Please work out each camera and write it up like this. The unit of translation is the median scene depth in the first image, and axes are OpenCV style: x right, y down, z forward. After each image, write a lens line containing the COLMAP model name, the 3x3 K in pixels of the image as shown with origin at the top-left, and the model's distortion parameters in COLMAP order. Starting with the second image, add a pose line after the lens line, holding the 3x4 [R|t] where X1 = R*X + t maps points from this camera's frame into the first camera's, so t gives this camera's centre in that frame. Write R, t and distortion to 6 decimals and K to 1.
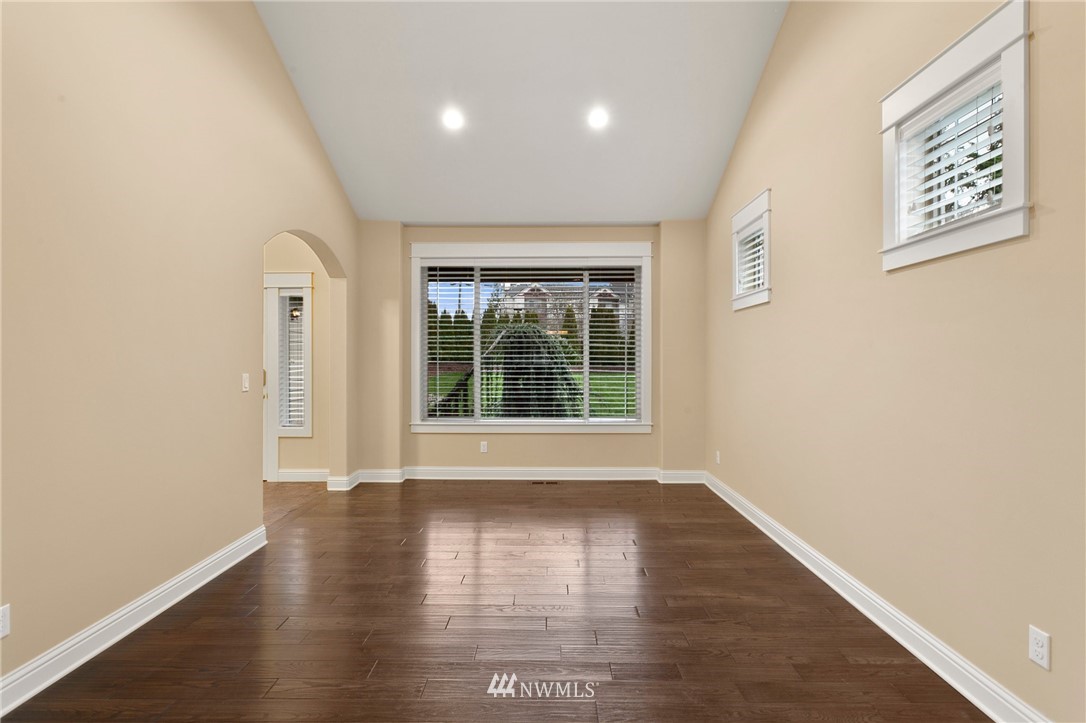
lens RADIAL K [[516.2, 0, 545.6], [0, 516.2, 356.6], [0, 0, 1]] dist [-0.006633, 0.000653]
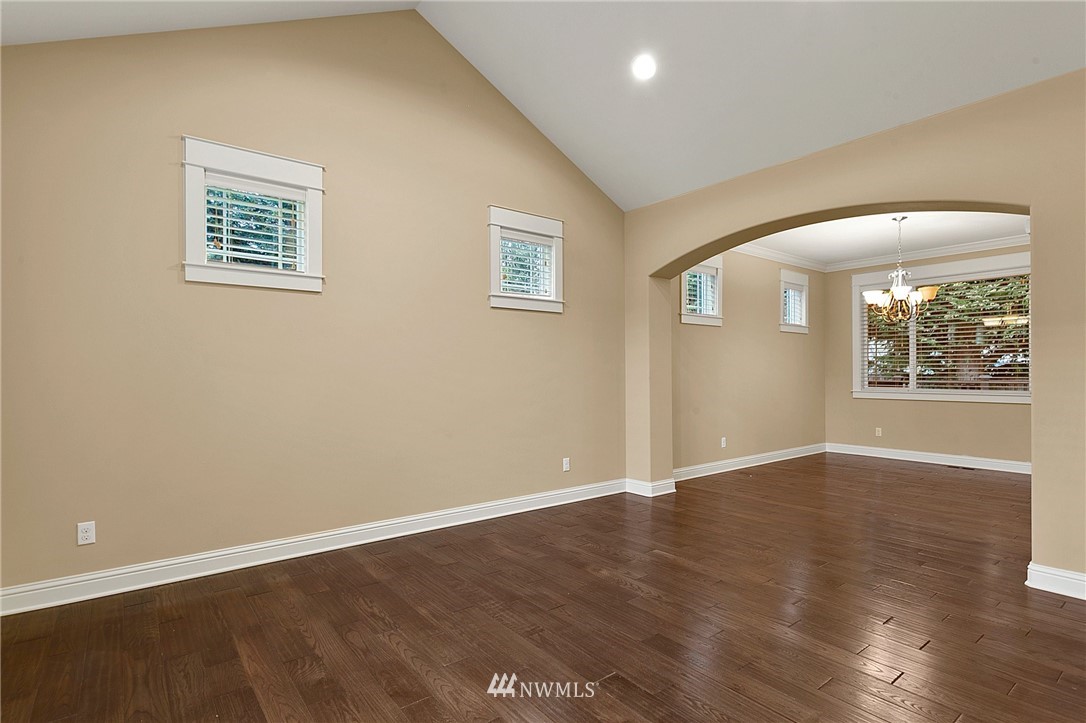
lens RADIAL K [[516.2, 0, 547.1], [0, 516.2, 367.6], [0, 0, 1]] dist [-0.006633, 0.000653]
pose [[-0.602722, 0.003494, 0.797944, -0.347632], [-0.001167, 0.999985, -0.005260, 0.018073], [-0.797951, -0.004101, -0.602709, 0.809301]]
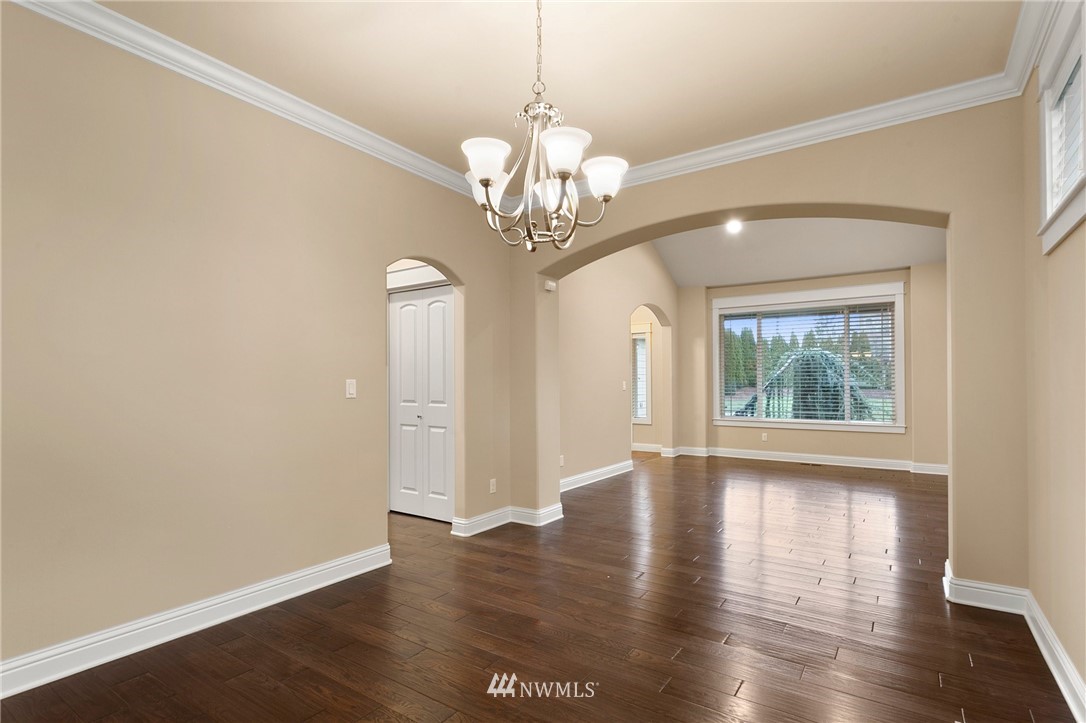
lens RADIAL K [[516.2, 0, 545.4], [0, 516.2, 361.8], [0, 0, 1]] dist [-0.006633, 0.000653]
pose [[0.826571, -0.022051, -0.562400, 0.188973], [0.001457, 0.999313, -0.037040, 0.018322], [0.562831, 0.029797, 0.826035, -0.536821]]
